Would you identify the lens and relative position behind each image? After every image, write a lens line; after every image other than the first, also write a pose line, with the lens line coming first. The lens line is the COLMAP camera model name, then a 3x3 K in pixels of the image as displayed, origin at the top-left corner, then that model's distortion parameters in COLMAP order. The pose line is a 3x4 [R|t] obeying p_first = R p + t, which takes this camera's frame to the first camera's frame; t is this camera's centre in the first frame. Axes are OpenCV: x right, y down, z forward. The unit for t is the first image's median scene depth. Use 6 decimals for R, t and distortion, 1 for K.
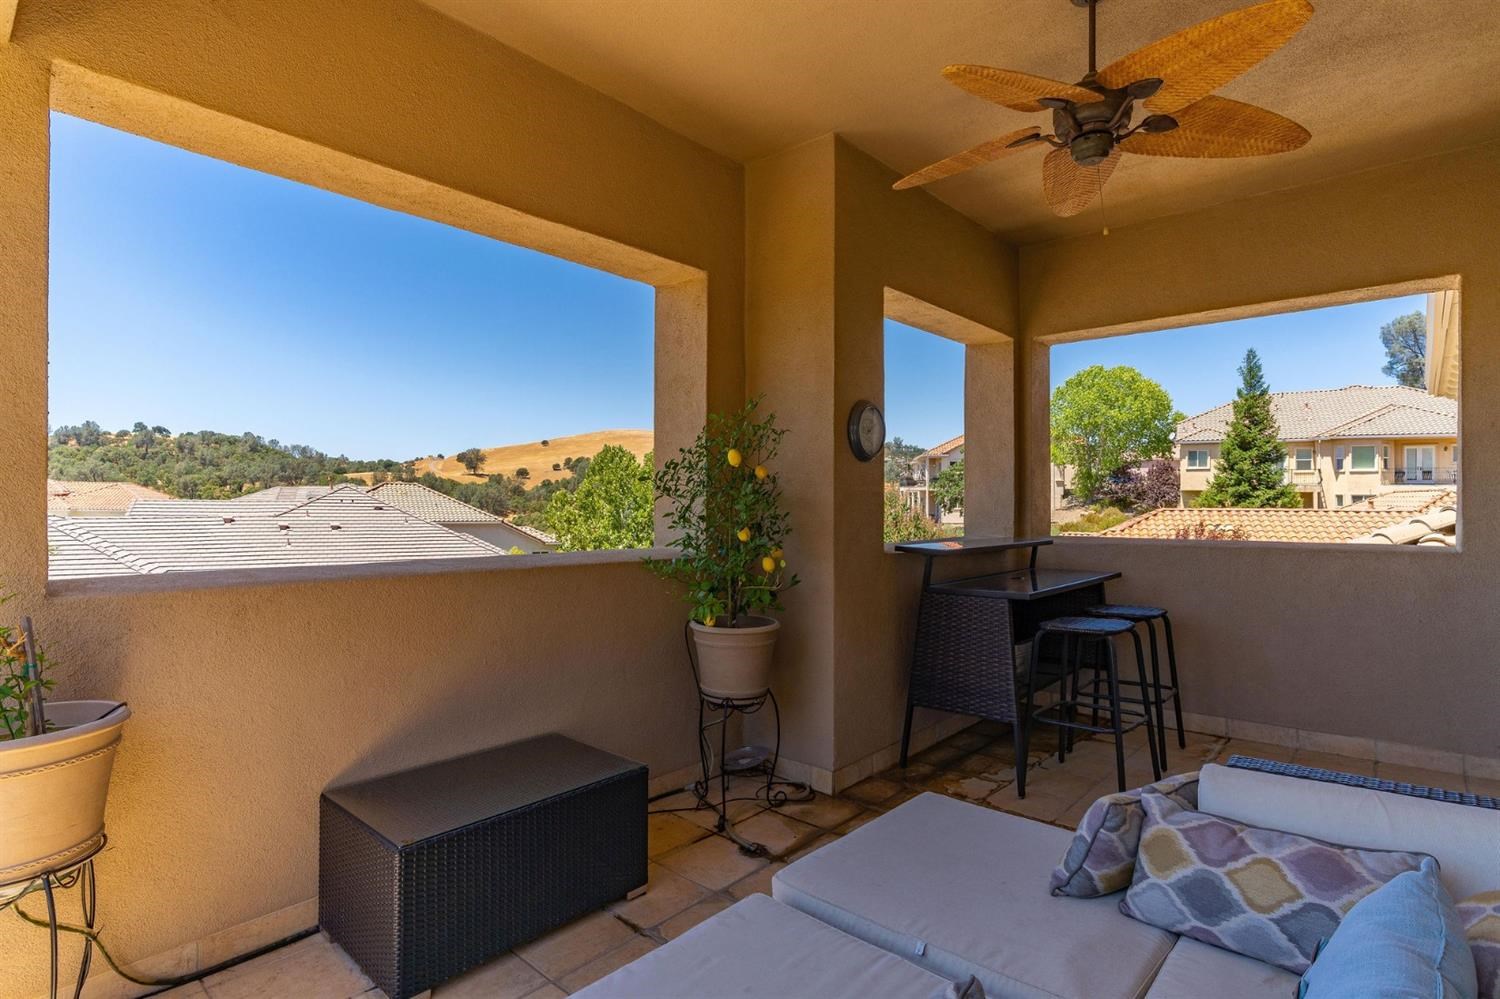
lens RADIAL K [[774.4, 0, 711.4], [0, 774.4, 495.8], [0, 0, 1]] dist [-0.006647, 0.000776]
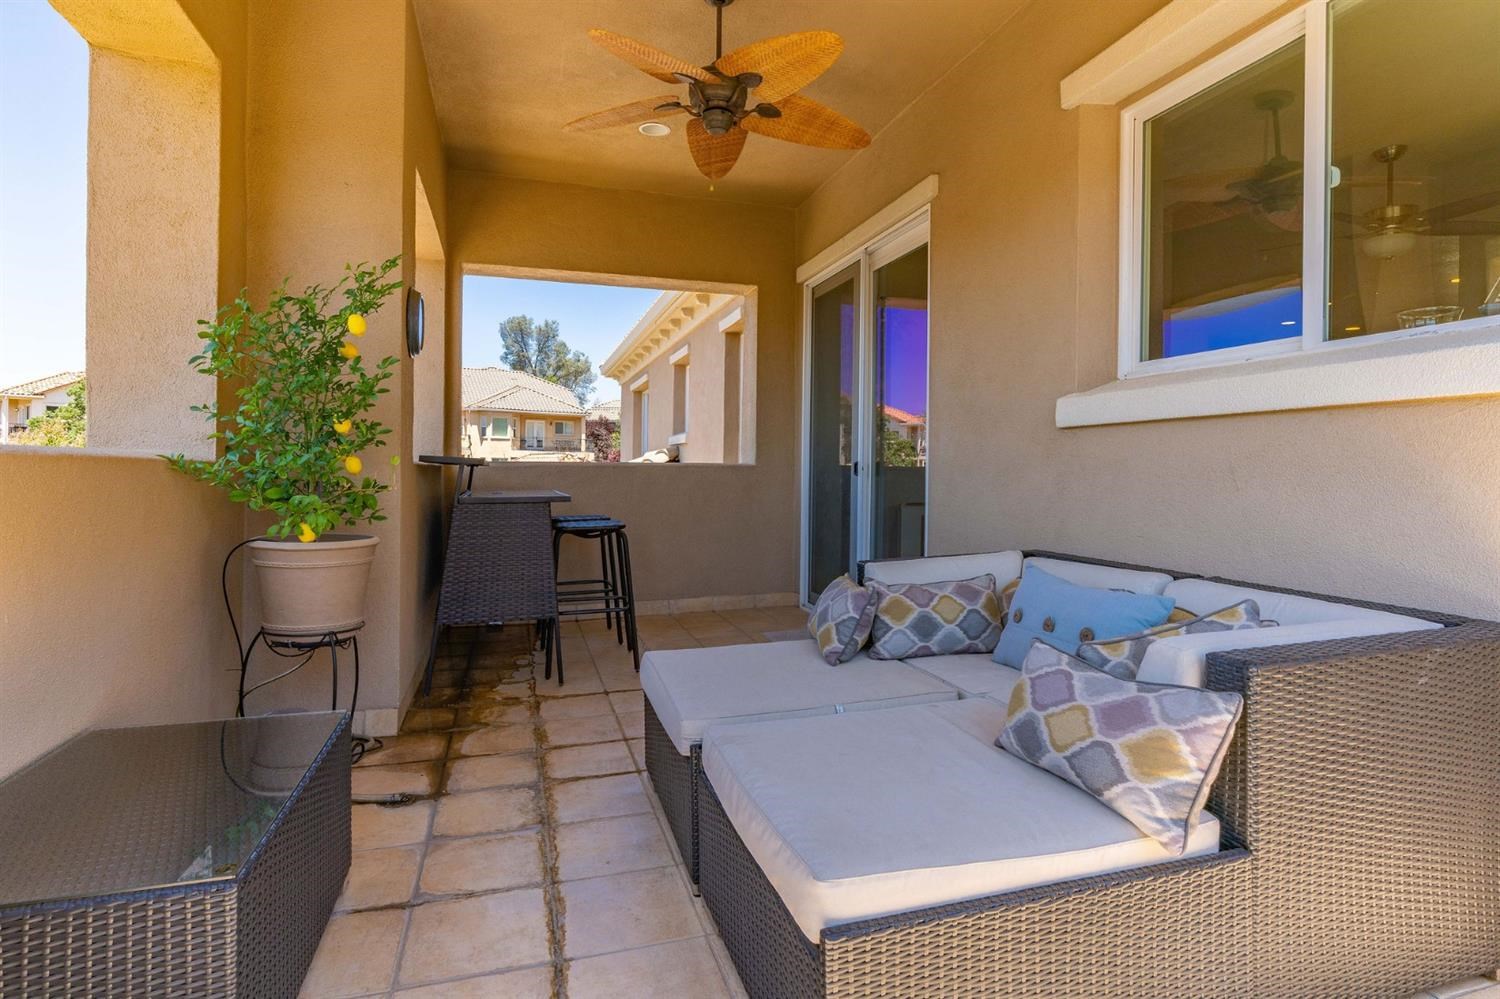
lens RADIAL K [[791.6, 0, 780.0], [0, 791.6, 474.2], [0, 0, 1]] dist [-0.004192, -0.000315]
pose [[0.471564, 0.001249, 0.881831, -0.456343], [-0.015780, 0.999851, 0.007022, 0.087680], [-0.881691, -0.017227, 0.471513, 0.223844]]
